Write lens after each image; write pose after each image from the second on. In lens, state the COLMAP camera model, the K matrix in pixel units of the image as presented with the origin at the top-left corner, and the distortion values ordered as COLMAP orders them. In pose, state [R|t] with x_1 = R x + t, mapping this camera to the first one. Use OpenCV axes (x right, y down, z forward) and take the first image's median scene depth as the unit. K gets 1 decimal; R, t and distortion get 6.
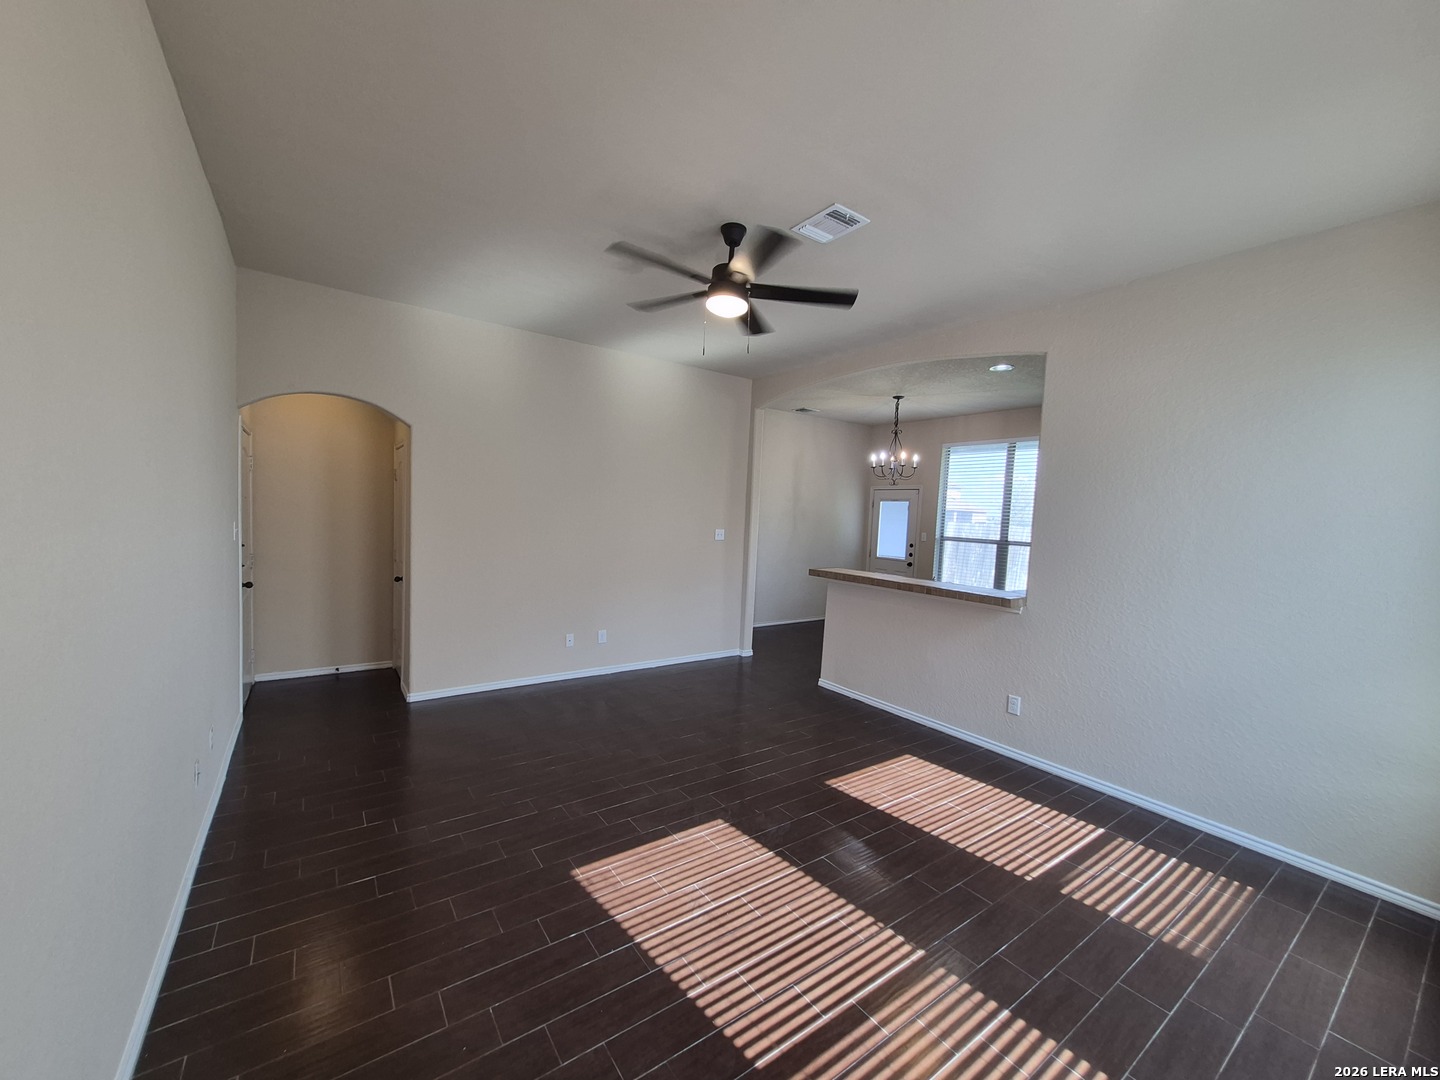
lens RADIAL K [[564.6, 0, 713.4], [0, 564.6, 548.8], [0, 0, 1]] dist [0.007573, -0.001214]
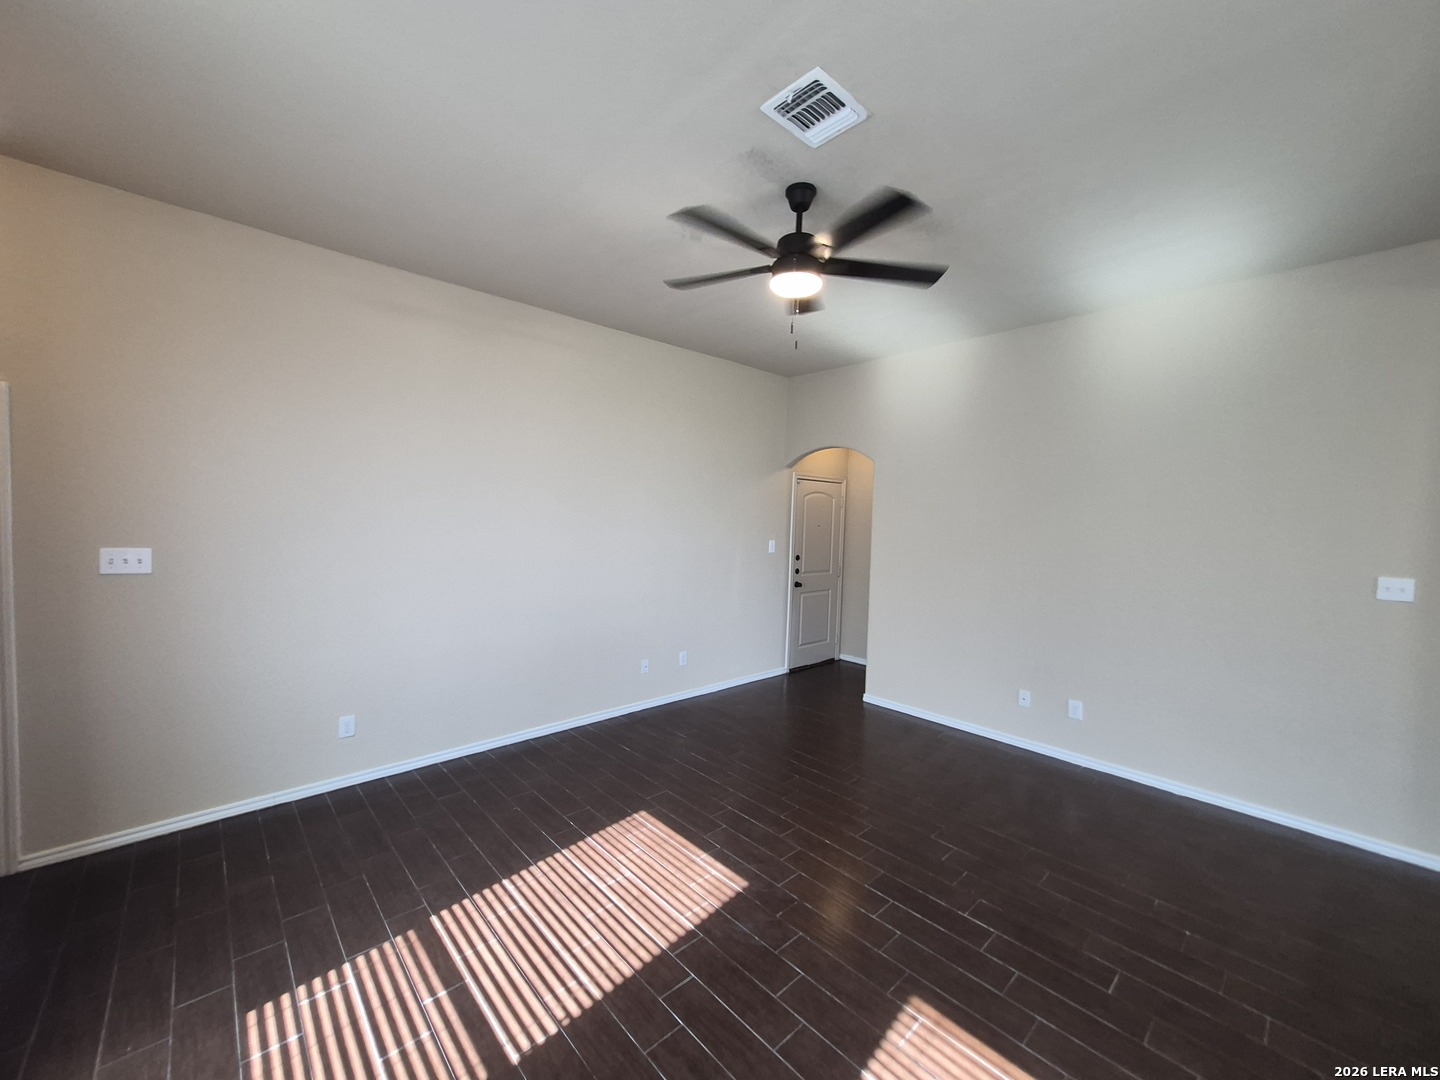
lens RADIAL K [[564.6, 0, 709.8], [0, 564.6, 532.2], [0, 0, 1]] dist [0.007573, -0.001214]
pose [[0.118395, -0.011777, -0.992897, 0.967896], [-0.083754, 0.996248, -0.021804, -0.033410], [0.989428, 0.085740, 0.116964, 0.891445]]
